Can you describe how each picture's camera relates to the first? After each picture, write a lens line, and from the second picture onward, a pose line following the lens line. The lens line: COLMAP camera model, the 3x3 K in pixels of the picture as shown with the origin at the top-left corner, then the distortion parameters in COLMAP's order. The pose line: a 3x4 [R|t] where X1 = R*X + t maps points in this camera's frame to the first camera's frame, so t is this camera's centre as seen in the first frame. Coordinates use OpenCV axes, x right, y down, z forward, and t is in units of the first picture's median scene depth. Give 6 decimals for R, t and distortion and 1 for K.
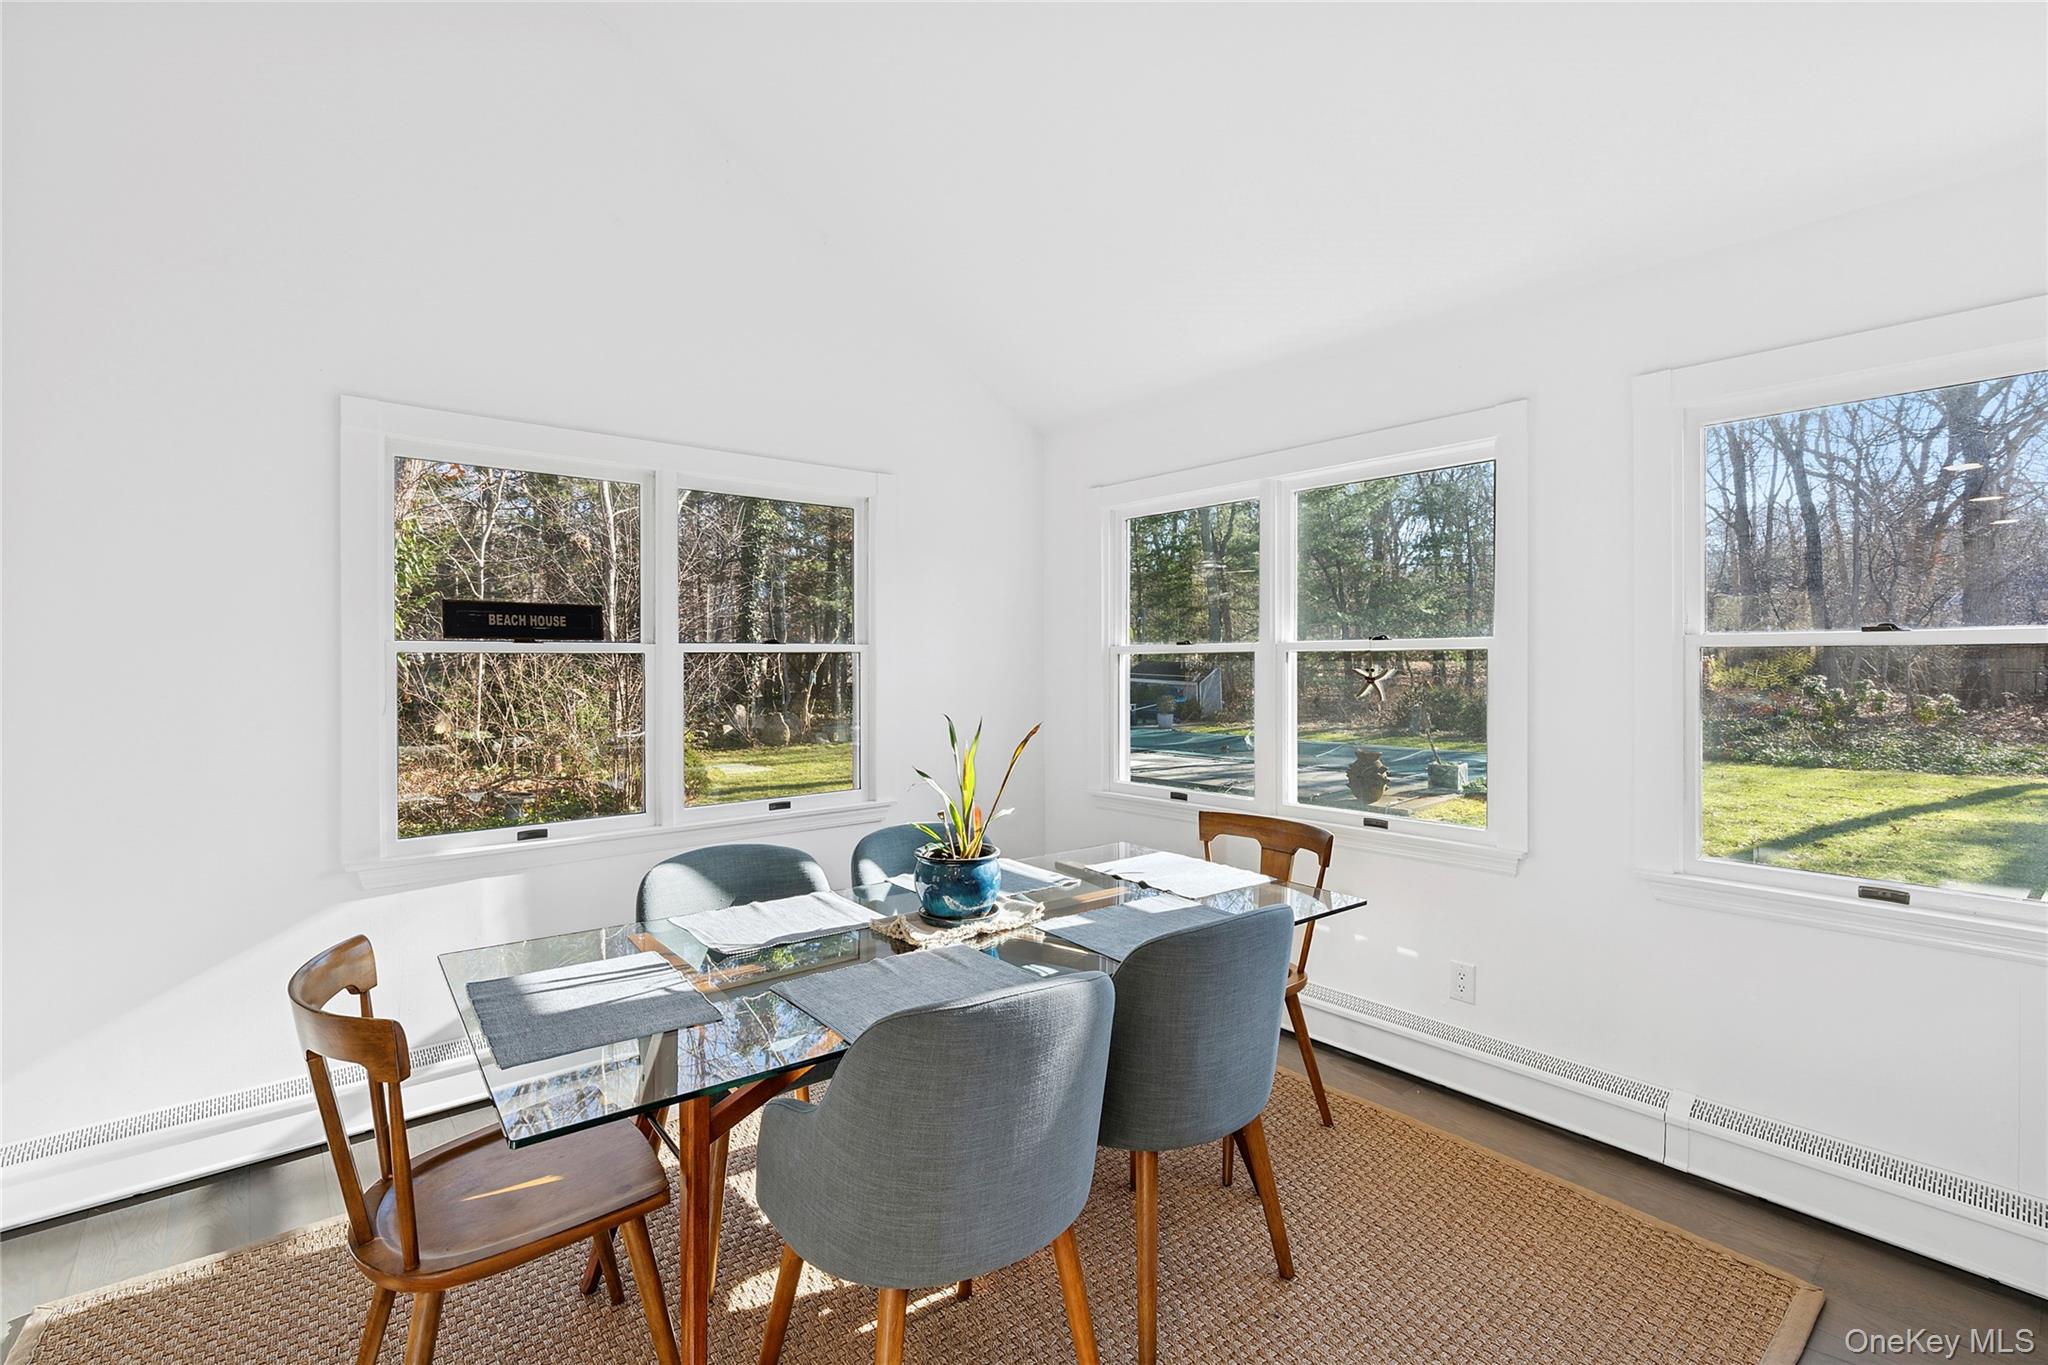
lens RADIAL K [[926.1, 0, 1010.6], [0, 926.1, 676.5], [0, 0, 1]] dist [0.009648, -0.000344]
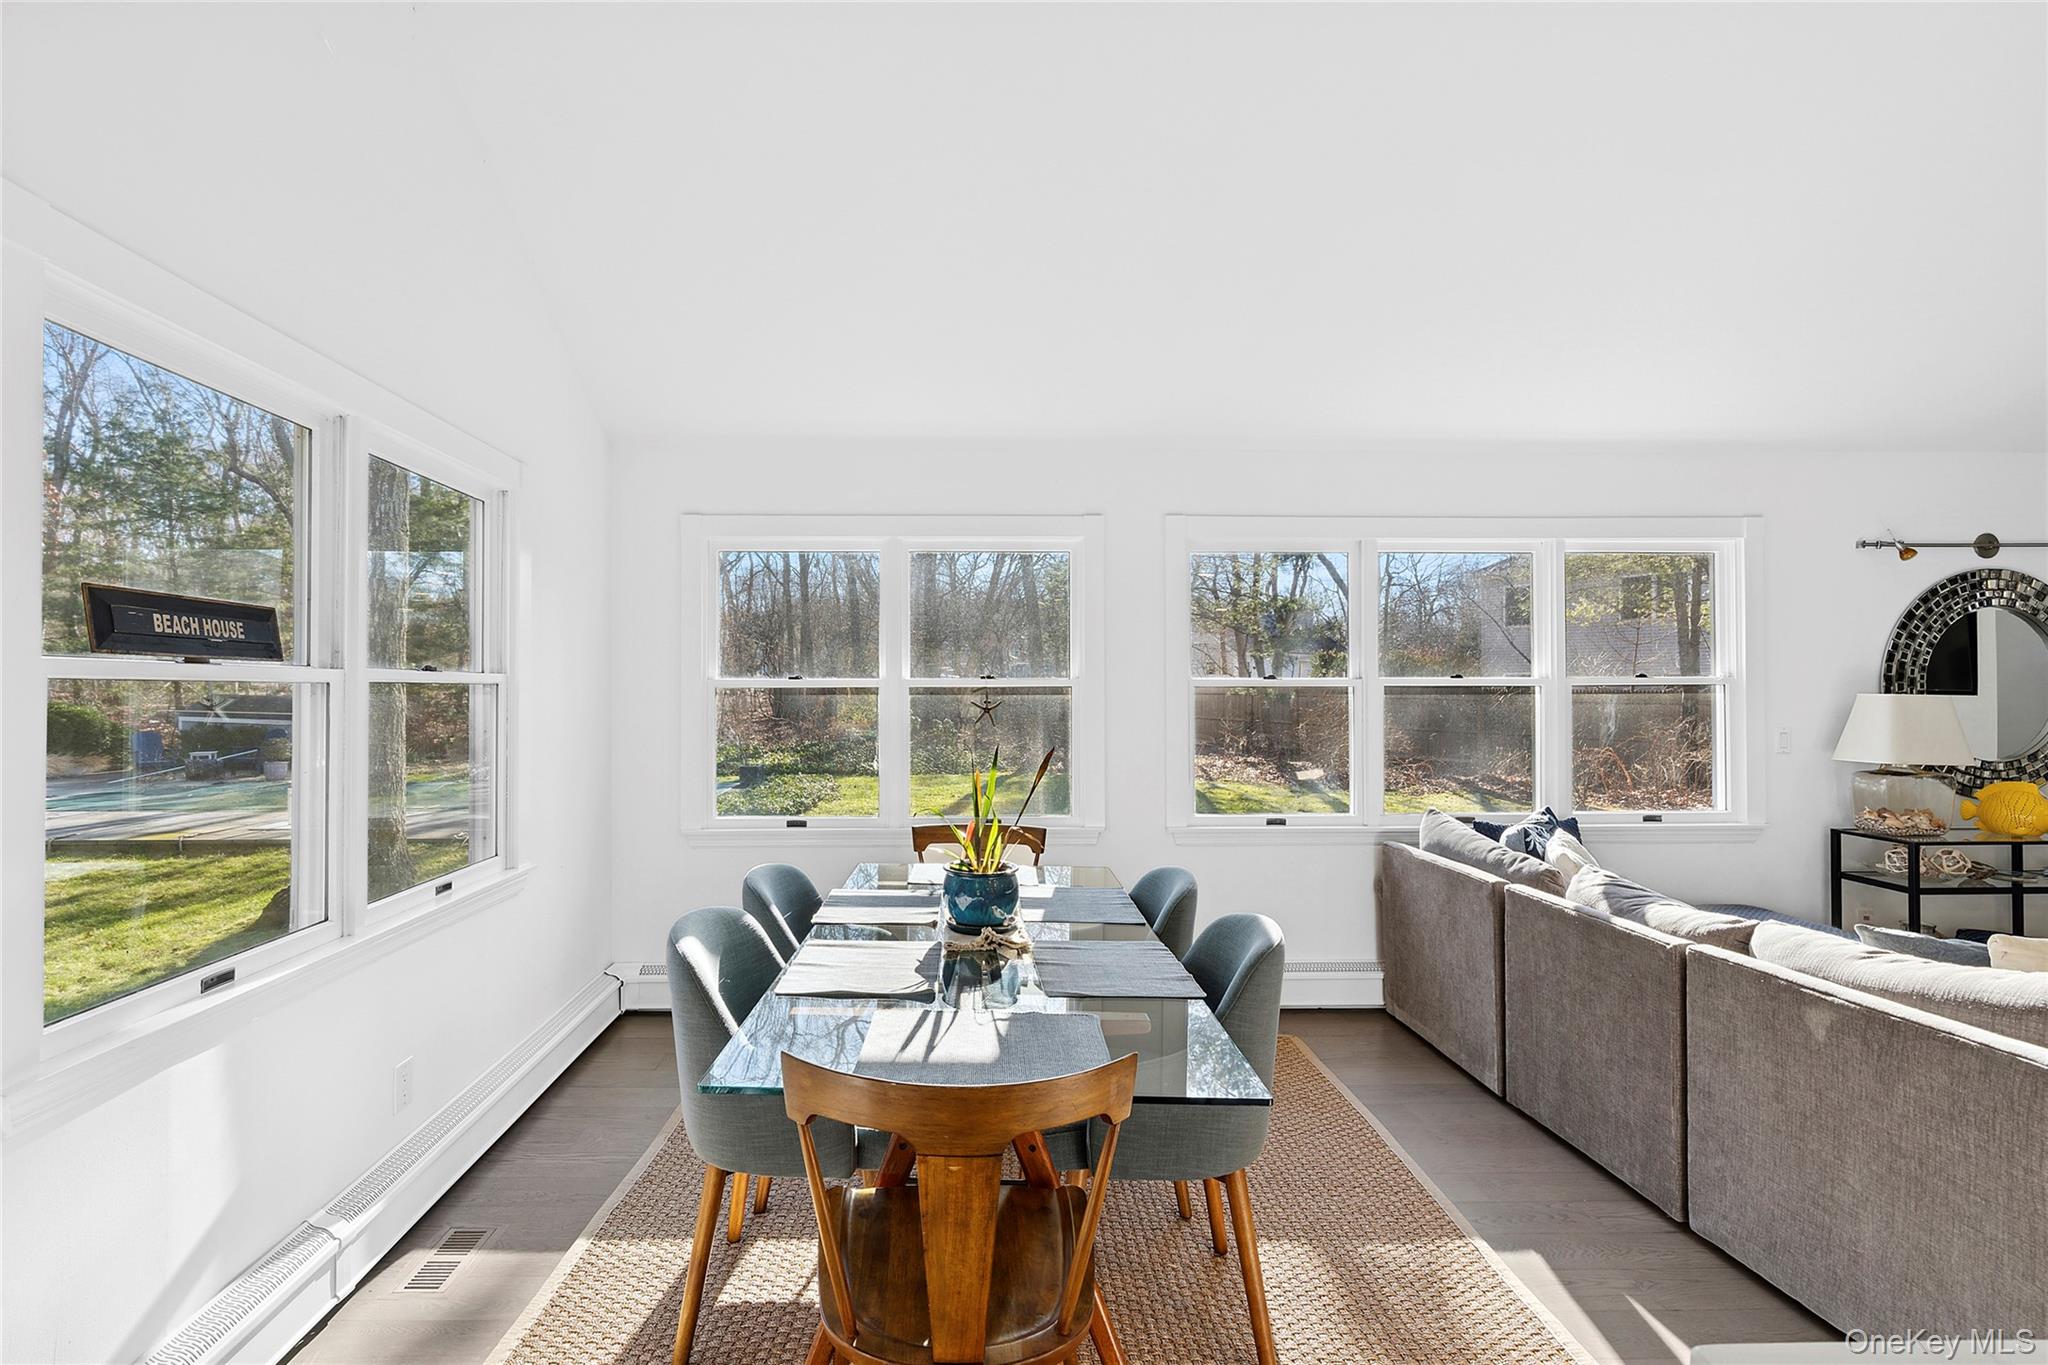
lens RADIAL K [[926.1, 0, 1010.6], [0, 926.1, 676.5], [0, 0, 1]] dist [0.009648, -0.000344]
pose [[0.616722, 0.018133, 0.786972, -0.629460], [0.012097, 0.999398, -0.032508, -0.001503], [-0.787088, 0.029568, 0.616132, 0.193024]]
